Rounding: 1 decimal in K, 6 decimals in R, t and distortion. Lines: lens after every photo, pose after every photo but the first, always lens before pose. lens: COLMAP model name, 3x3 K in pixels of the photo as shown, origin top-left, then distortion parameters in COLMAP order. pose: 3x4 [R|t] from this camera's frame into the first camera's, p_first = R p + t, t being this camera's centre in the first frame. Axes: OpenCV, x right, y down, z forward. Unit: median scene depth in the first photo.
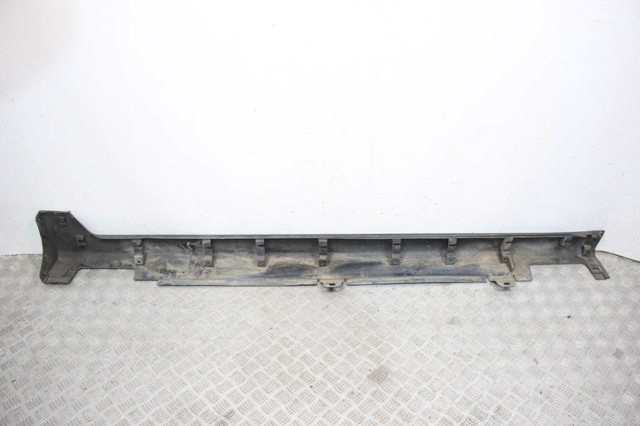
lens RADIAL K [[514.8, 0, 322.1], [0, 514.8, 211.7], [0, 0, 1]] dist [-0.133690, 0.078160]
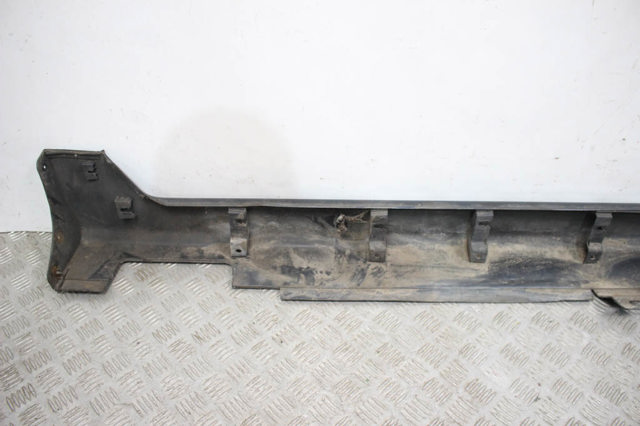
lens RADIAL K [[514.8, 0, 320.3], [0, 514.8, 212.5], [0, 0, 1]] dist [-0.133690, 0.078160]
pose [[0.999289, 0.016543, -0.033885, -0.300497], [-0.013915, 0.996983, 0.076365, 0.021836], [0.035046, -0.075839, 0.996504, 0.557674]]
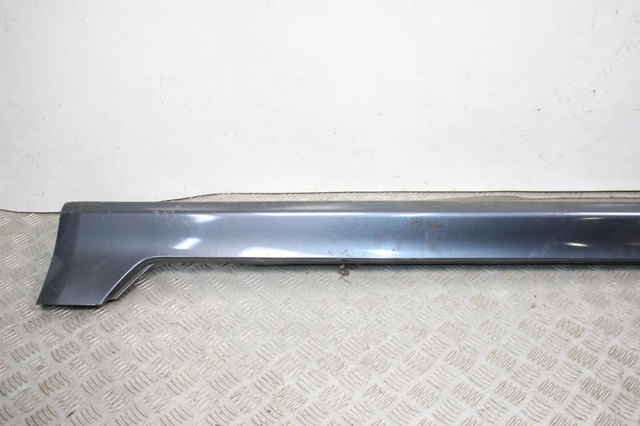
lens RADIAL K [[633.4, 0, 319.0], [0, 633.4, 214.0], [0, 0, 1]] dist [-0.097115, 0.000000]
pose [[0.999886, -0.013149, 0.007358, -0.347220], [0.013265, 0.999784, -0.015993, 0.140994], [-0.007146, 0.016089, 0.999845, 0.332667]]
